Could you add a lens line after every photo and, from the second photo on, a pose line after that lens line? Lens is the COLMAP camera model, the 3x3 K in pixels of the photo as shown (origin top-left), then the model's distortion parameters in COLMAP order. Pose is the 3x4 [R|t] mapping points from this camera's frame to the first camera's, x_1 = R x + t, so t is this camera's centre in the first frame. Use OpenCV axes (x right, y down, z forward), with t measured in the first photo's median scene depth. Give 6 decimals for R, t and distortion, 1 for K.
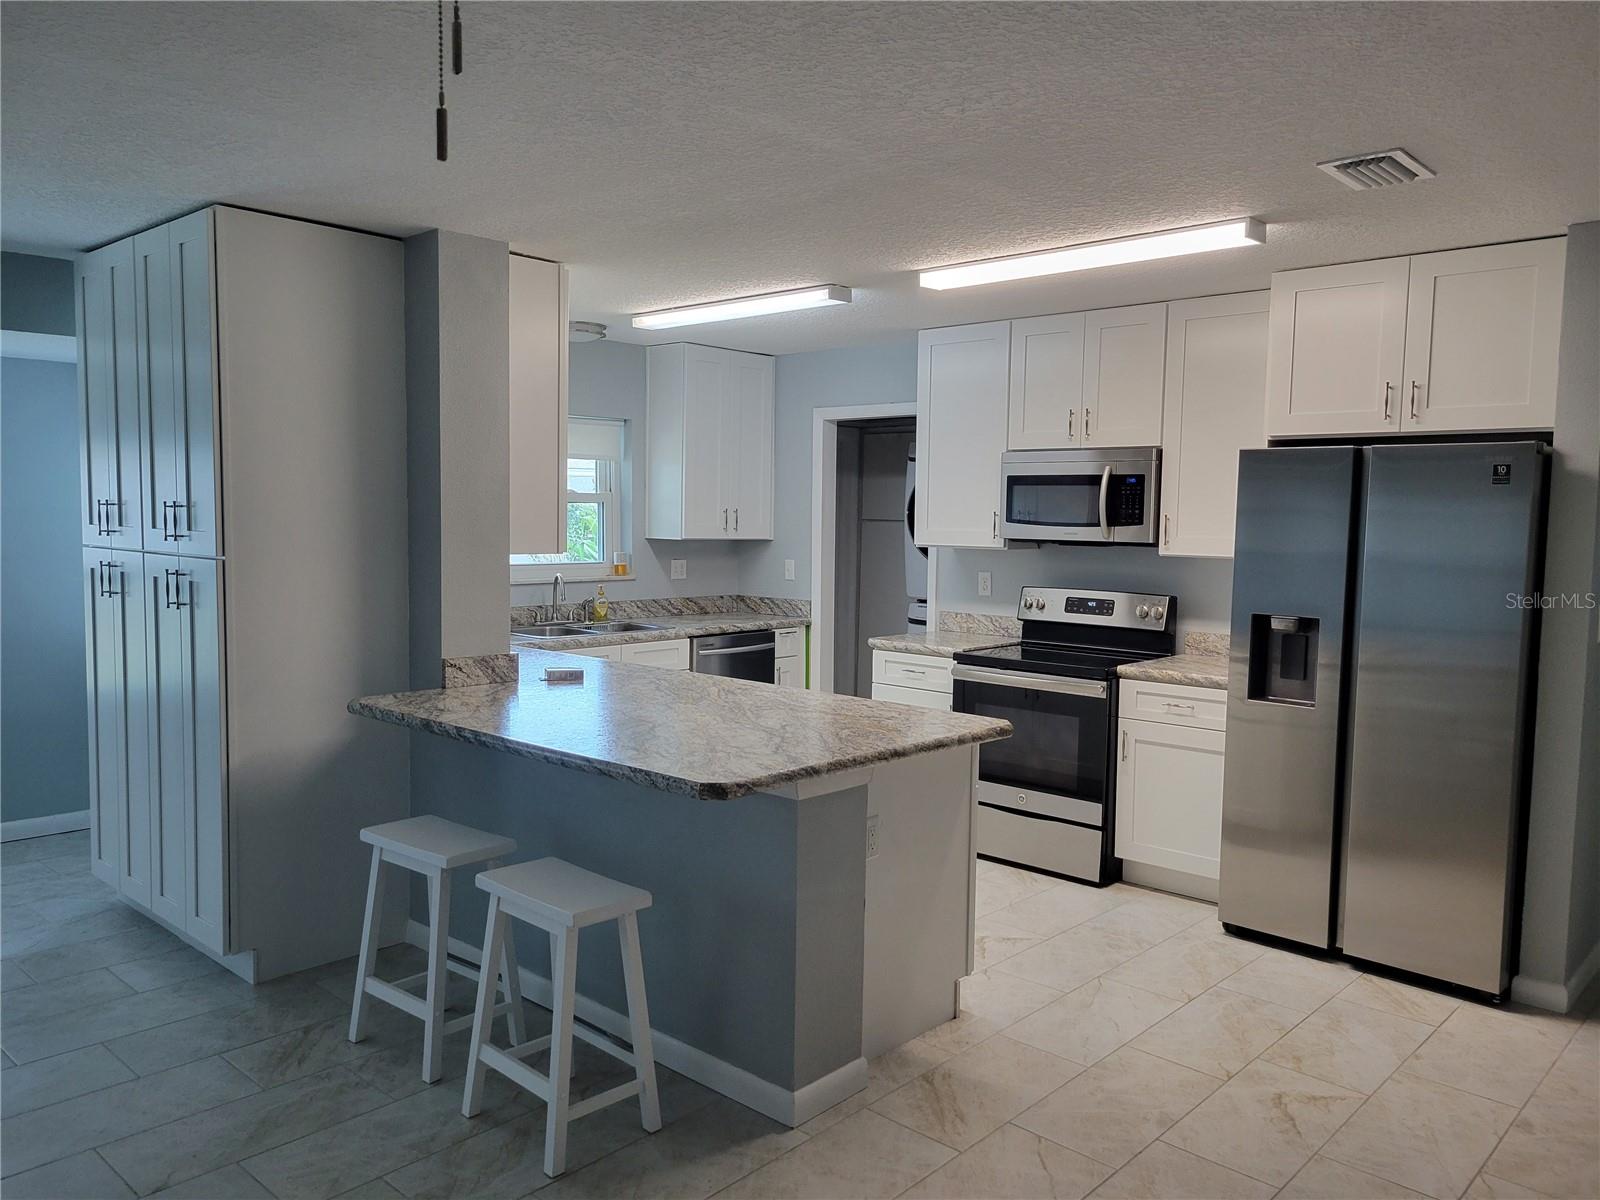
lens RADIAL K [[1212.8, 0, 800.0], [0, 1212.8, 600.0], [0, 0, 1]] dist [0.063196, -0.001441]
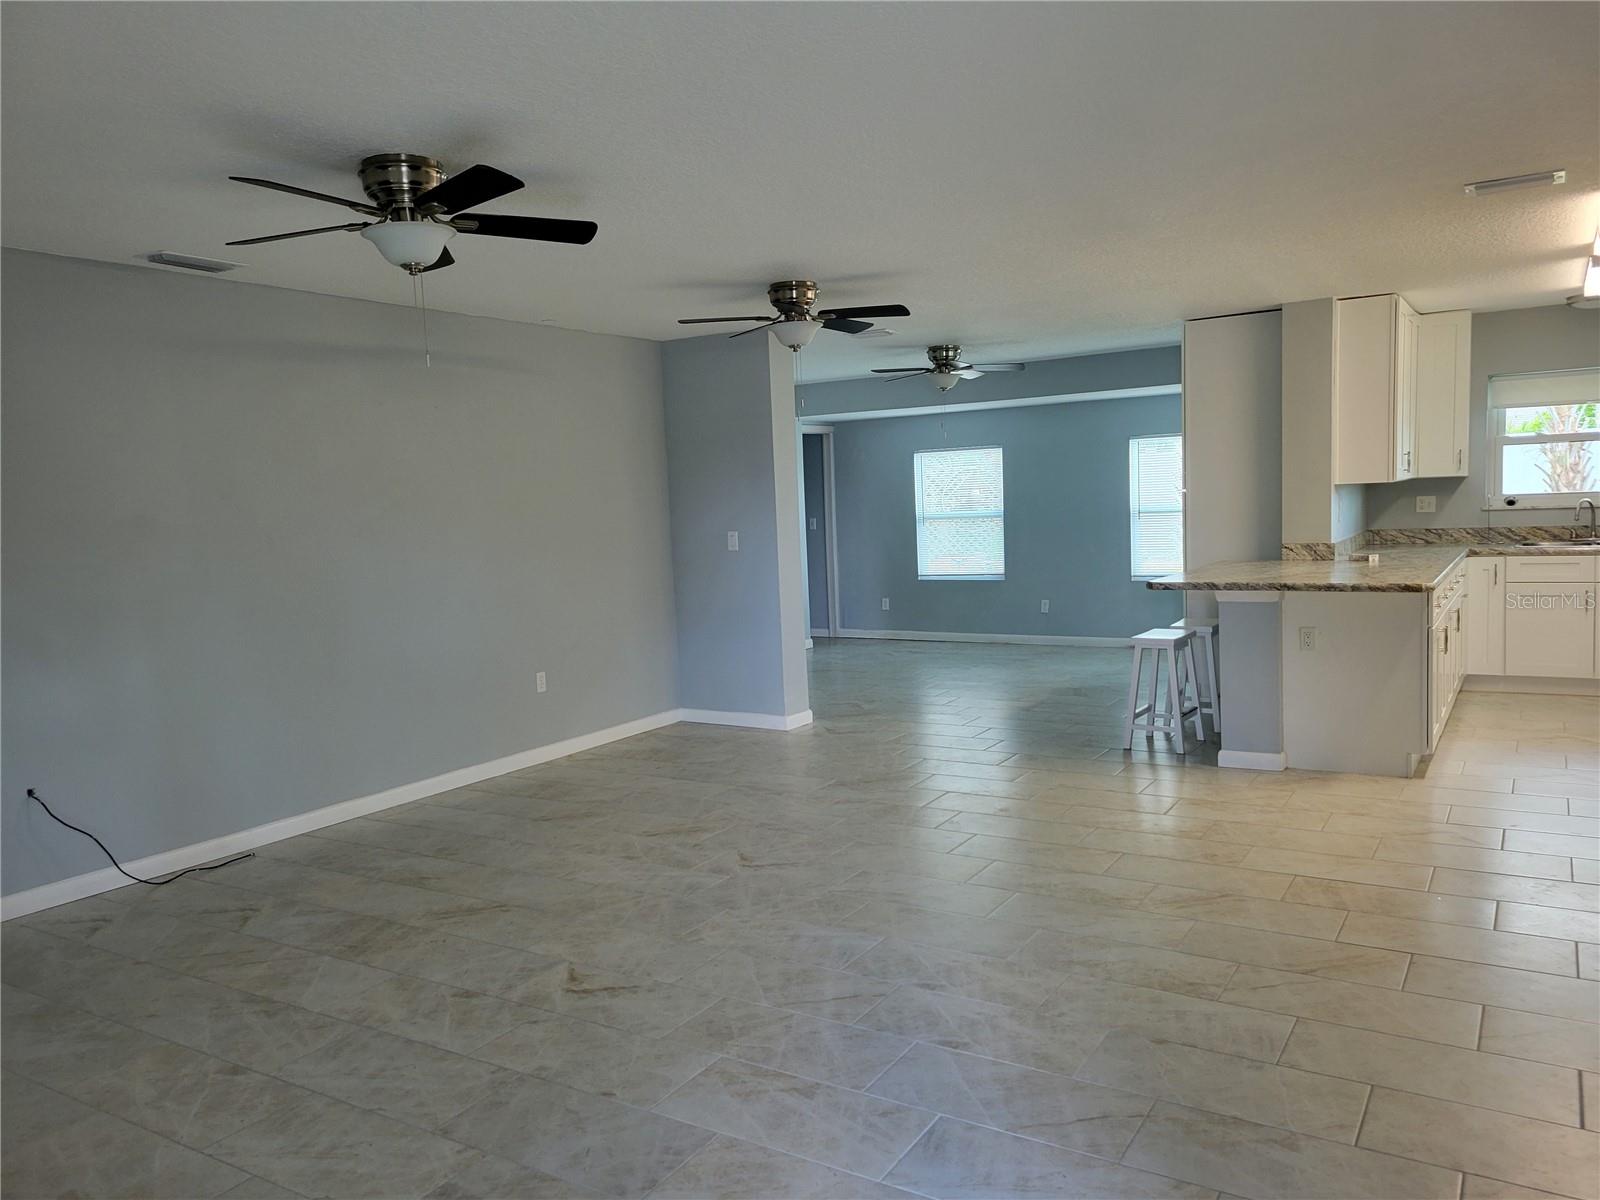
lens RADIAL K [[1186.4, 0, 800.0], [0, 1186.4, 600.0], [0, 0, 1]] dist [0.078572, 0.000264]
pose [[0.201331, 0.064683, -0.977385, 1.305289], [-0.030844, 0.997741, 0.059677, 0.048122], [0.979038, 0.018131, 0.202871, -0.047139]]
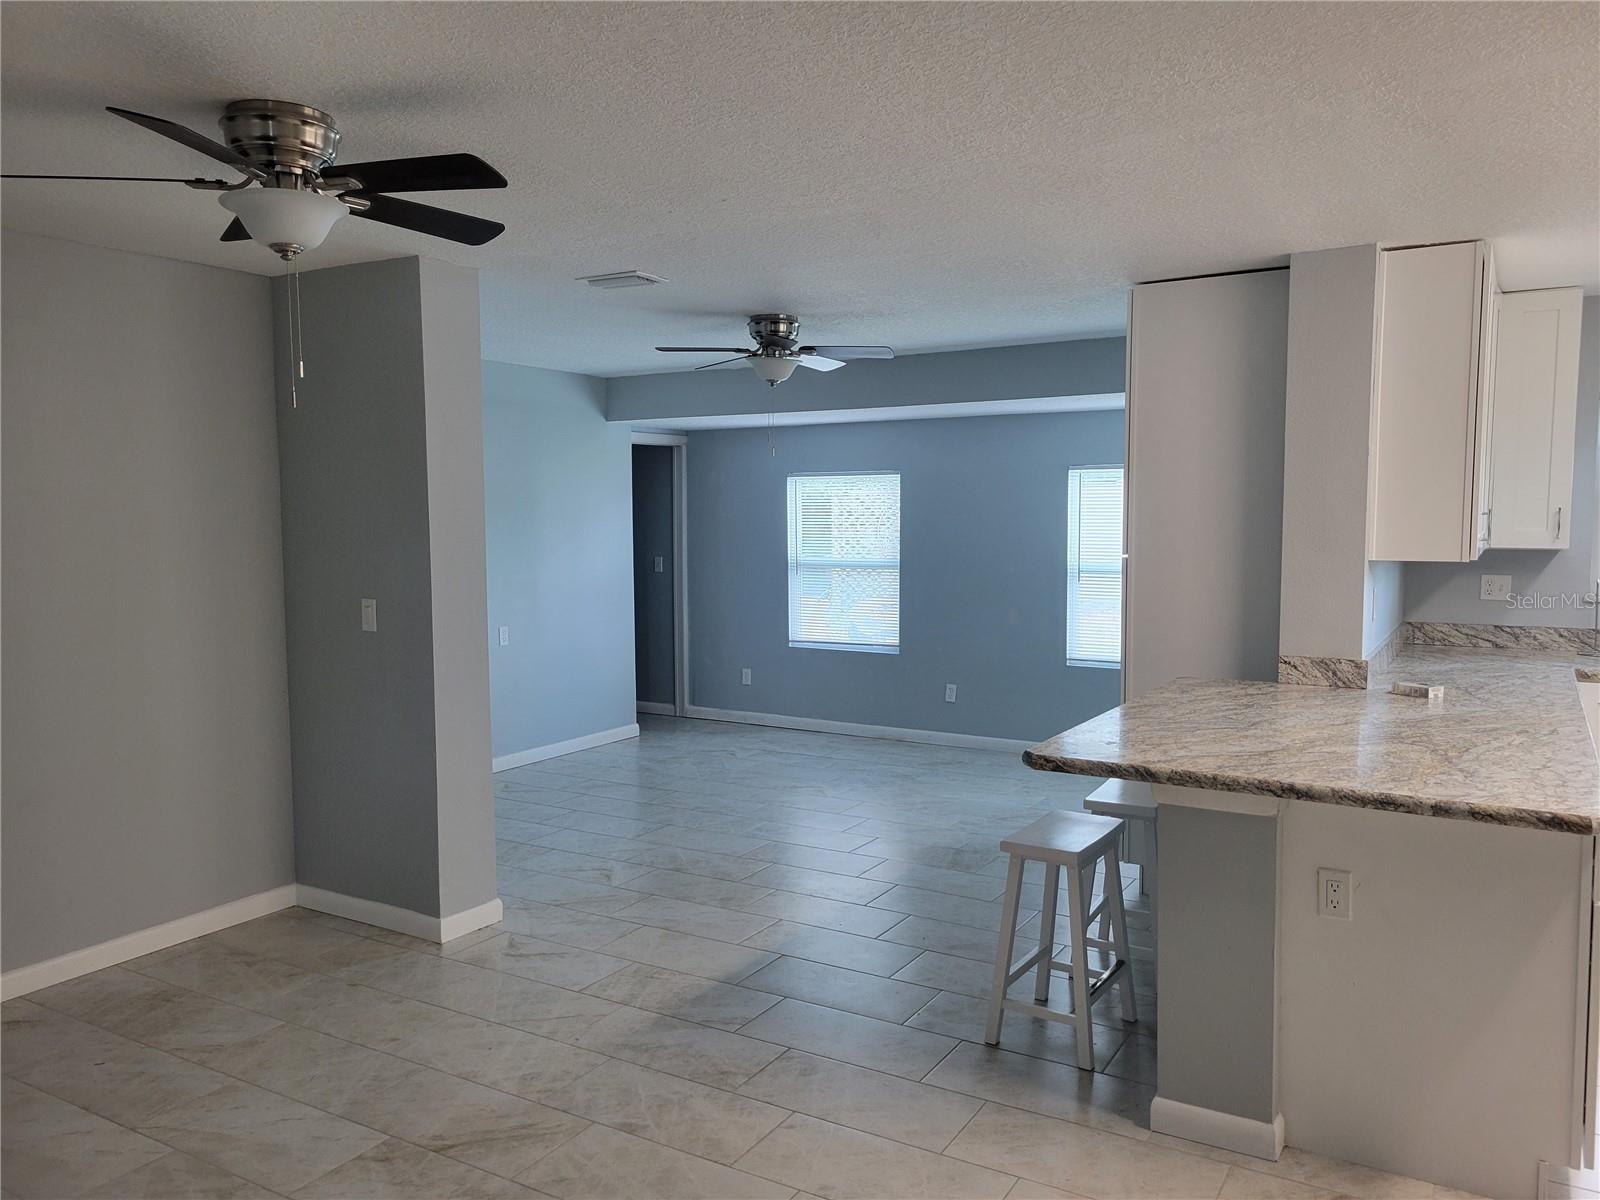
lens RADIAL K [[1212.8, 0, 800.0], [0, 1212.8, 600.0], [0, 0, 1]] dist [0.063196, -0.001441]
pose [[0.216665, 0.057058, -0.974577, 0.666073], [-0.067198, 0.996794, 0.043420, -0.018363], [0.973930, 0.056082, 0.219805, 0.357060]]
